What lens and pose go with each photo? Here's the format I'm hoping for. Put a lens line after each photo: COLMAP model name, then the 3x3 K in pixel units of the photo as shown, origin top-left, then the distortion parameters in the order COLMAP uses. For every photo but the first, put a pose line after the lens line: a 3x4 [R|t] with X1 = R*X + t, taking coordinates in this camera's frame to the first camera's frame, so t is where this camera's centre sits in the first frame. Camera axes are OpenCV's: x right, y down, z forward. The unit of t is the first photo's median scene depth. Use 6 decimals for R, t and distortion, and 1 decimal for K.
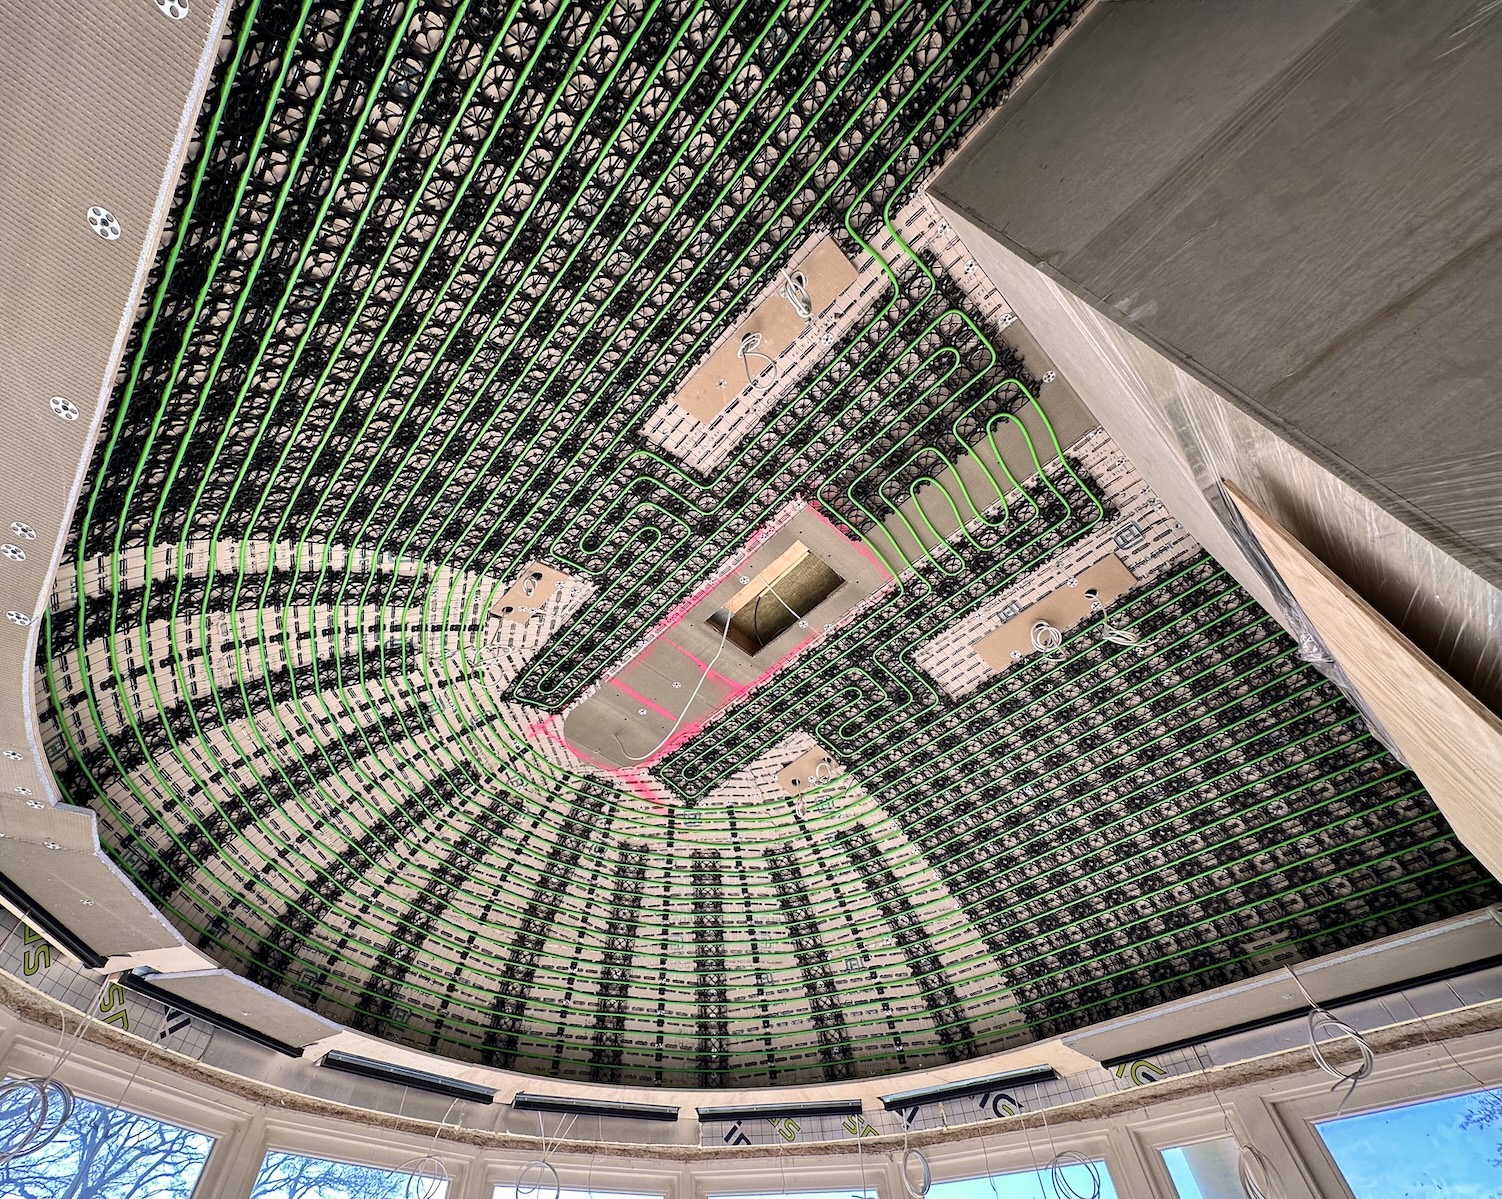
lens RADIAL K [[692.7, 0, 716.0], [0, 692.7, 638.6], [0, 0, 1]] dist [-0.011364, -0.000339]
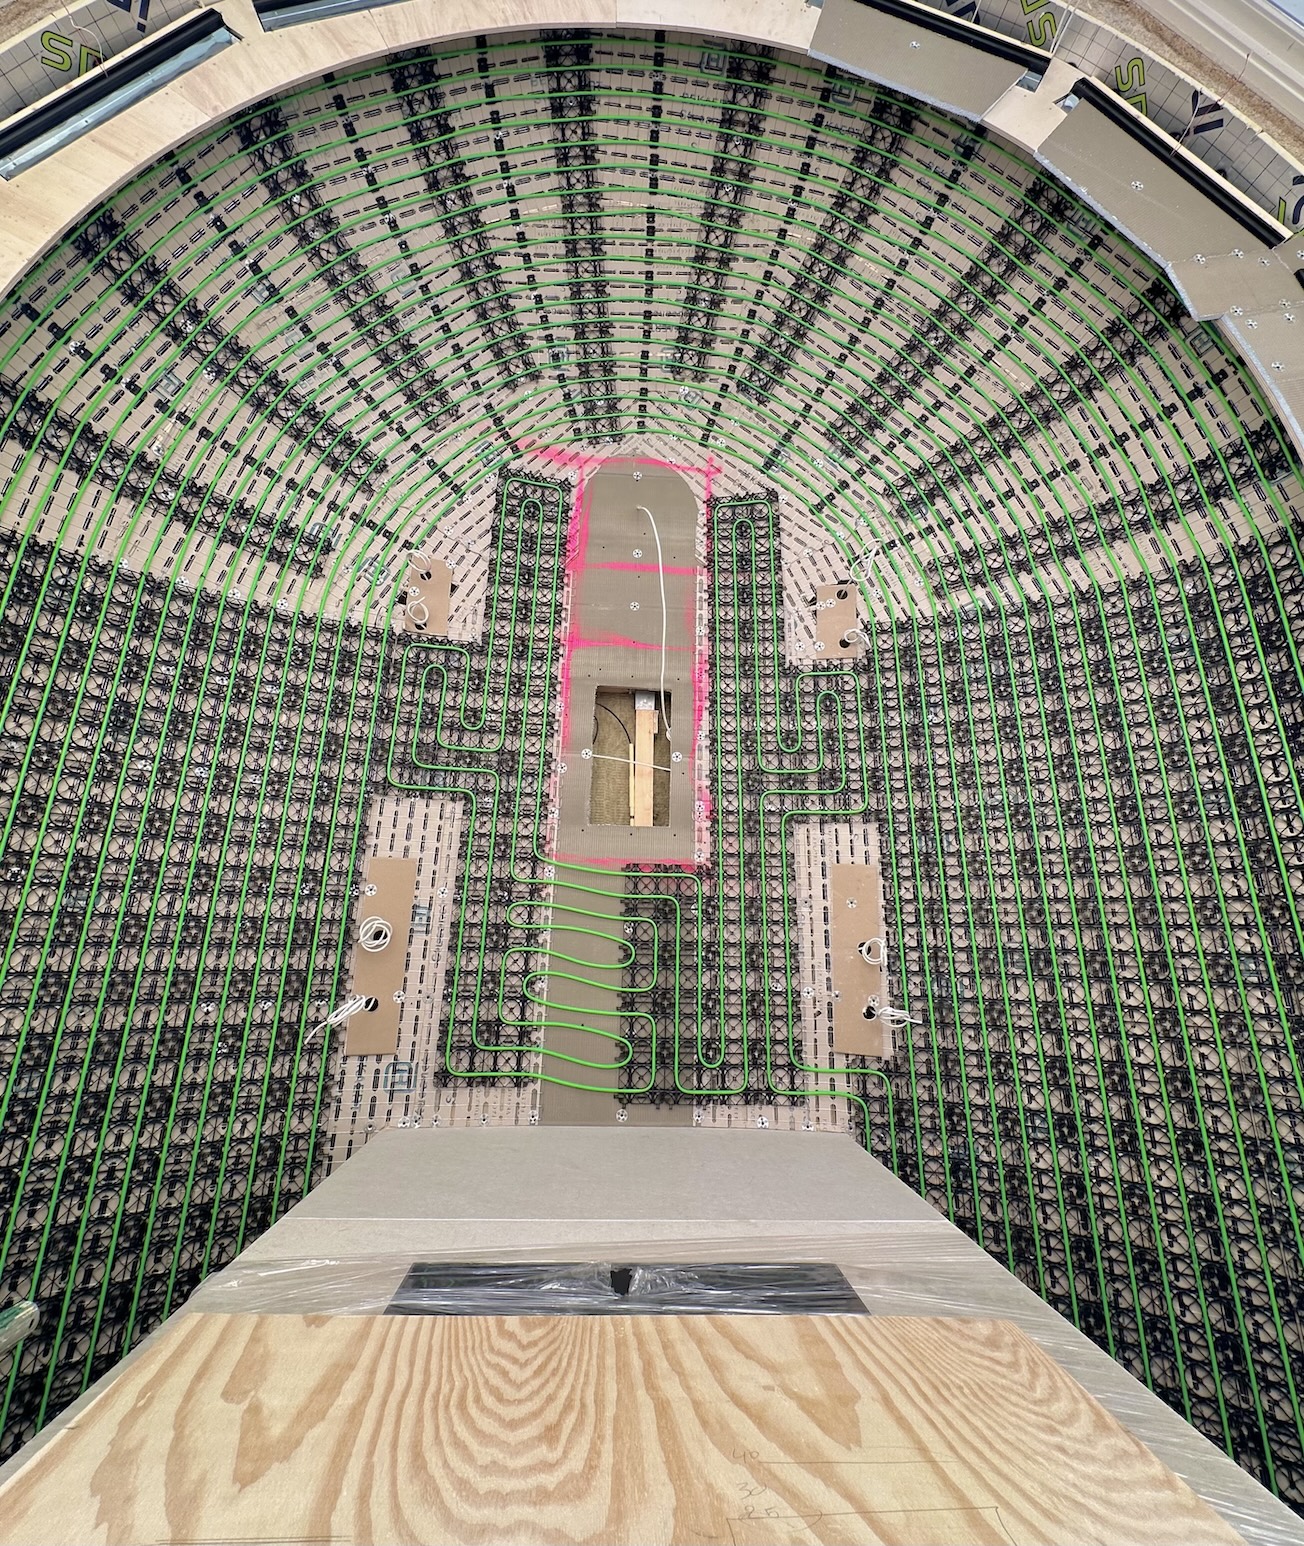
lens RADIAL K [[738.9, 0, 639.5], [0, 738.9, 706.9], [0, 0, 1]] dist [-0.016386, 0.000002]
pose [[-0.750507, 0.614875, -0.242214, 0.248495], [-0.456204, -0.747210, -0.483276, 0.424646], [-0.478139, -0.252203, 0.841295, 0.152667]]
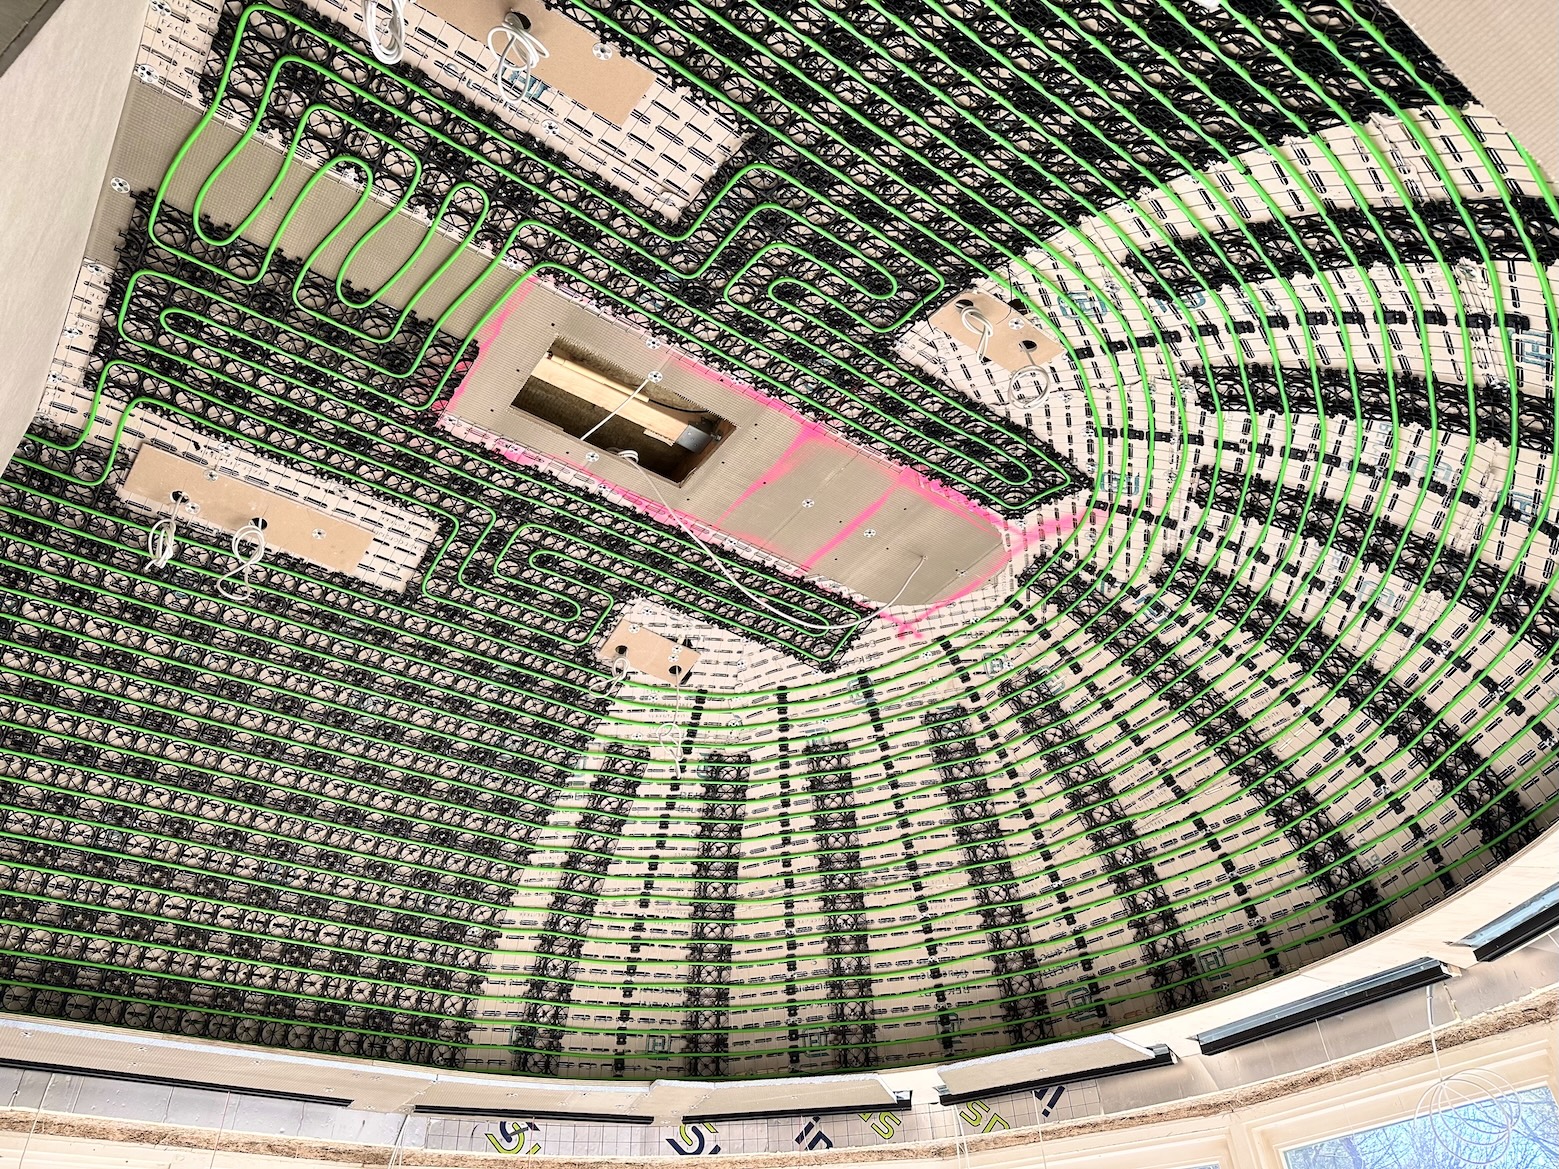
lens RADIAL K [[1093.8, 0, 765.7], [0, 1093.8, 554.0], [0, 0, 1]] dist [0.136472, -0.254664]
pose [[-0.135996, -0.624644, -0.768976, 0.709930], [0.769361, 0.422428, -0.479206, 0.547807], [0.624170, -0.656791, 0.423128, 0.494158]]
